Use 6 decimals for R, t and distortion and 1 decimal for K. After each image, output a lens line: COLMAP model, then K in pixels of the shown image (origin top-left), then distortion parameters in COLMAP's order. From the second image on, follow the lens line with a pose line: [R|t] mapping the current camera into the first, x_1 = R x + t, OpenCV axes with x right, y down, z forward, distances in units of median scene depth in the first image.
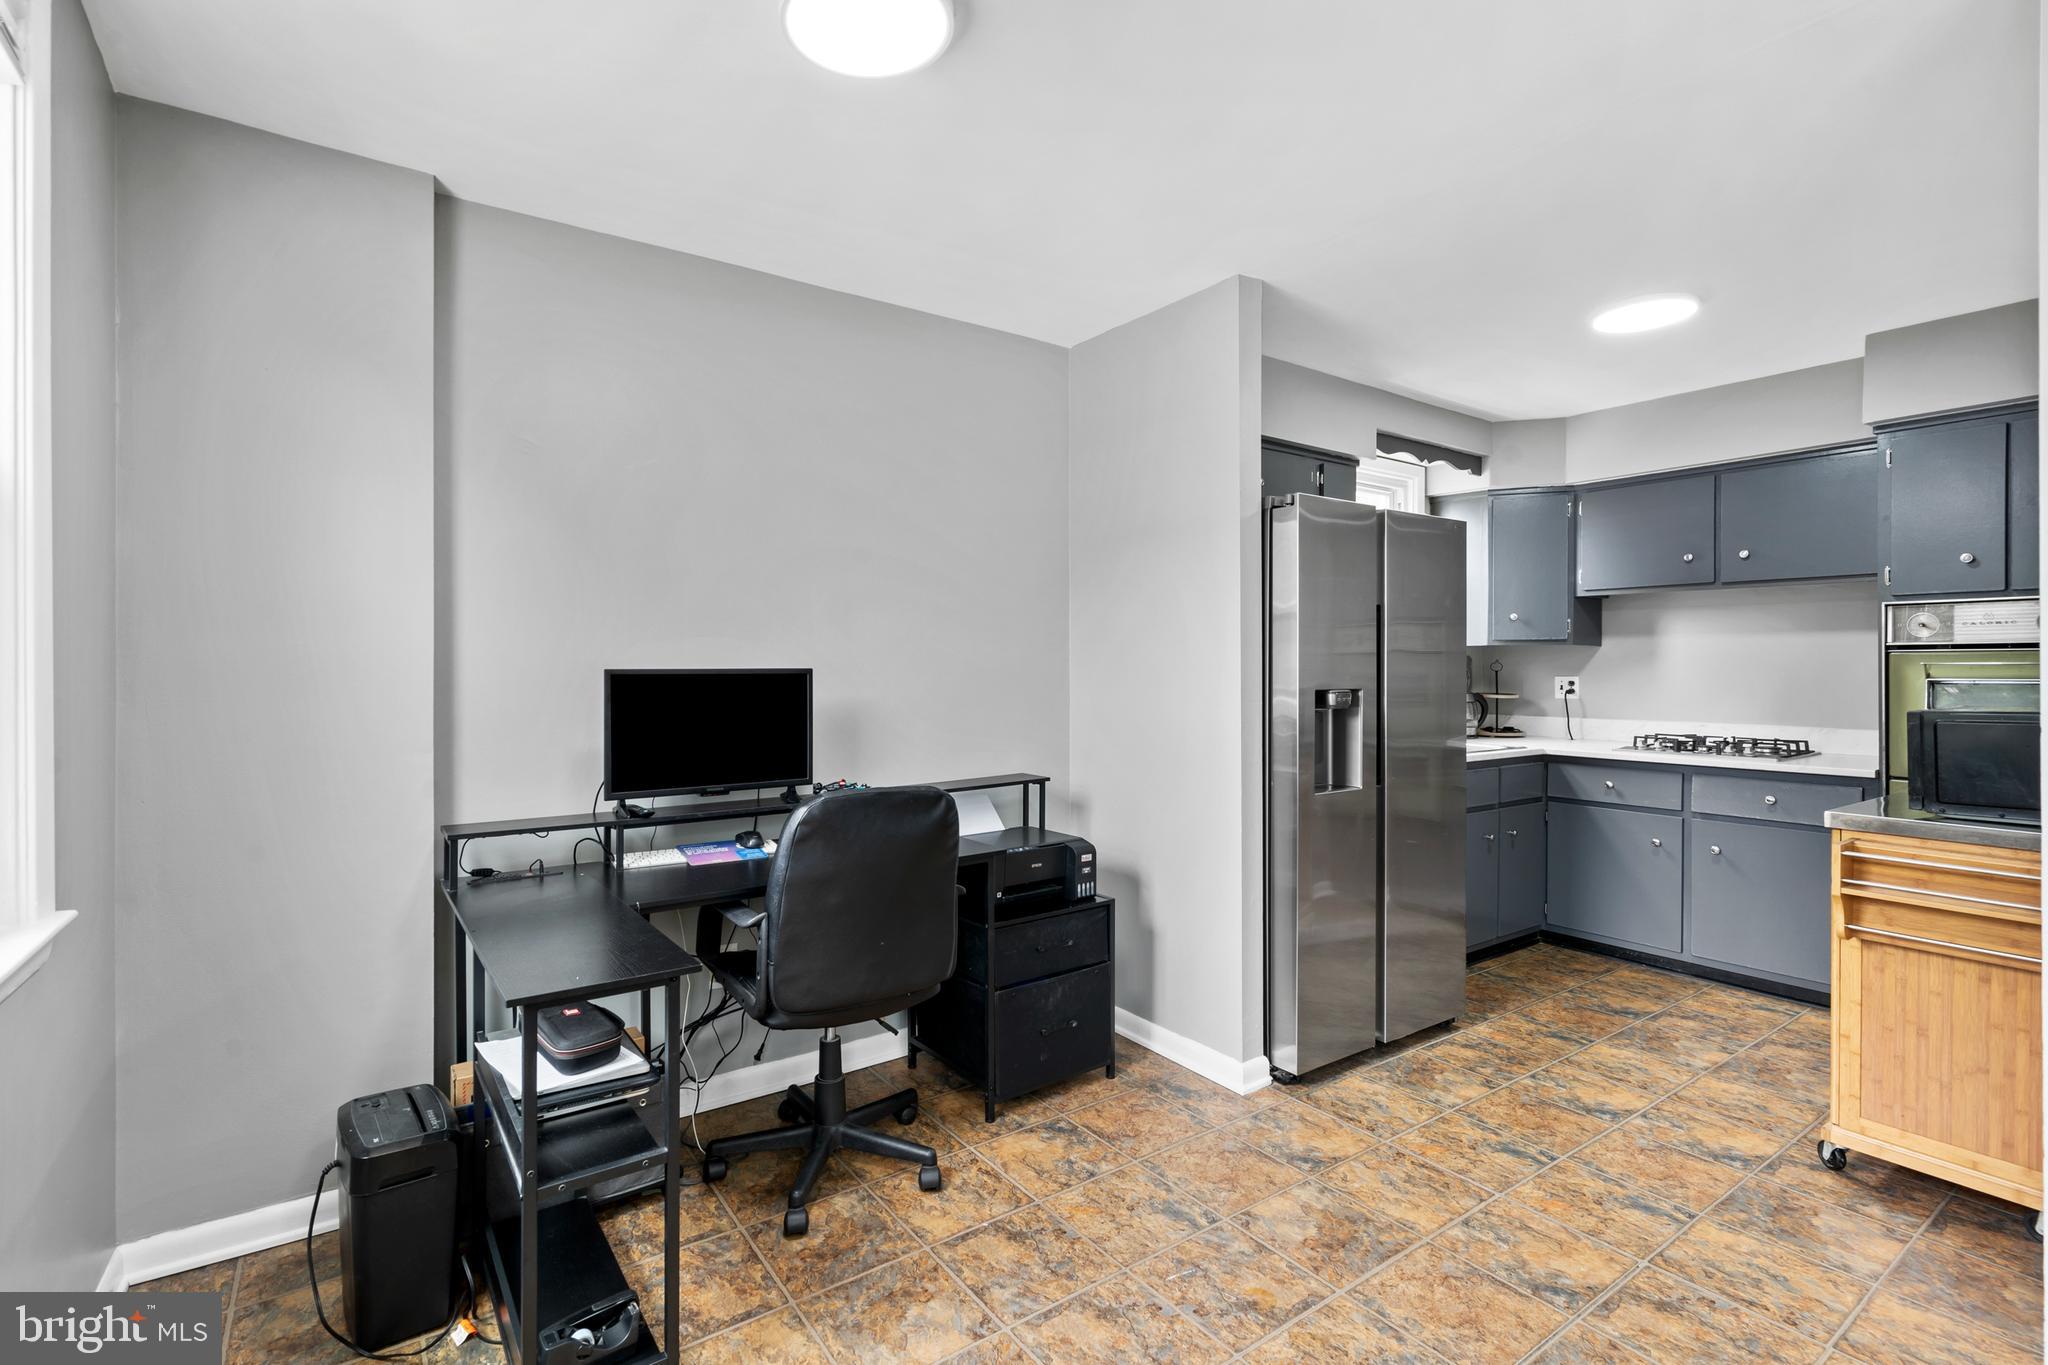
lens RADIAL K [[949.6, 0, 1015.2], [0, 949.6, 672.4], [0, 0, 1]] dist [0.000097, 0.000192]
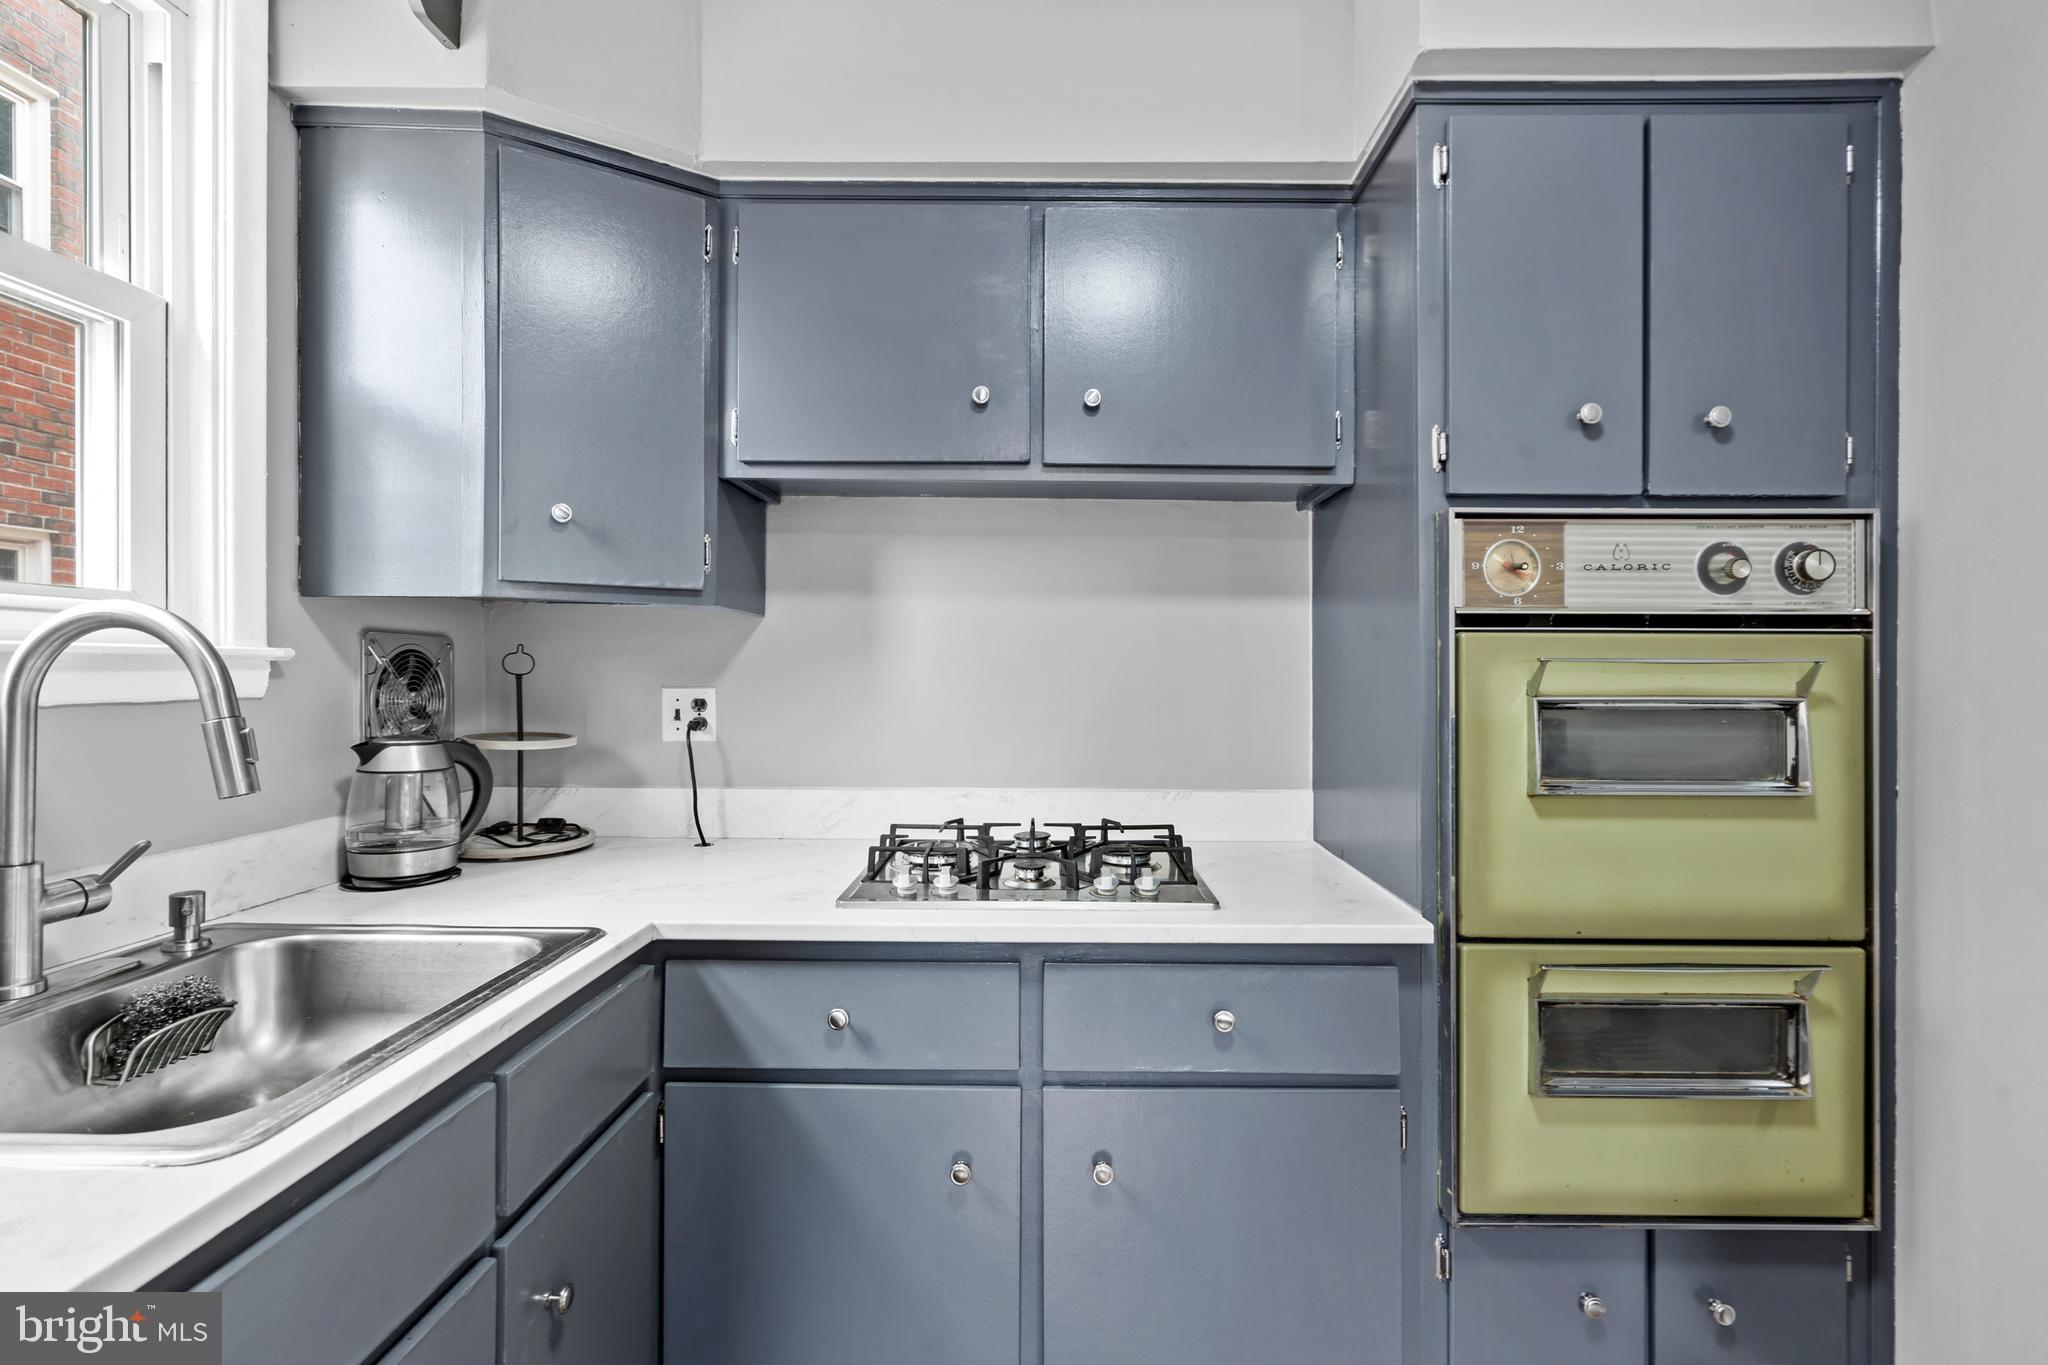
lens RADIAL K [[949.6, 0, 1015.2], [0, 949.6, 672.4], [0, 0, 1]] dist [0.000097, 0.000192]
pose [[0.606911, 0.004989, 0.794754, 0.355312], [-0.001815, 0.999986, -0.004892, -0.000594], [-0.794767, 0.001527, 0.606912, 0.667950]]
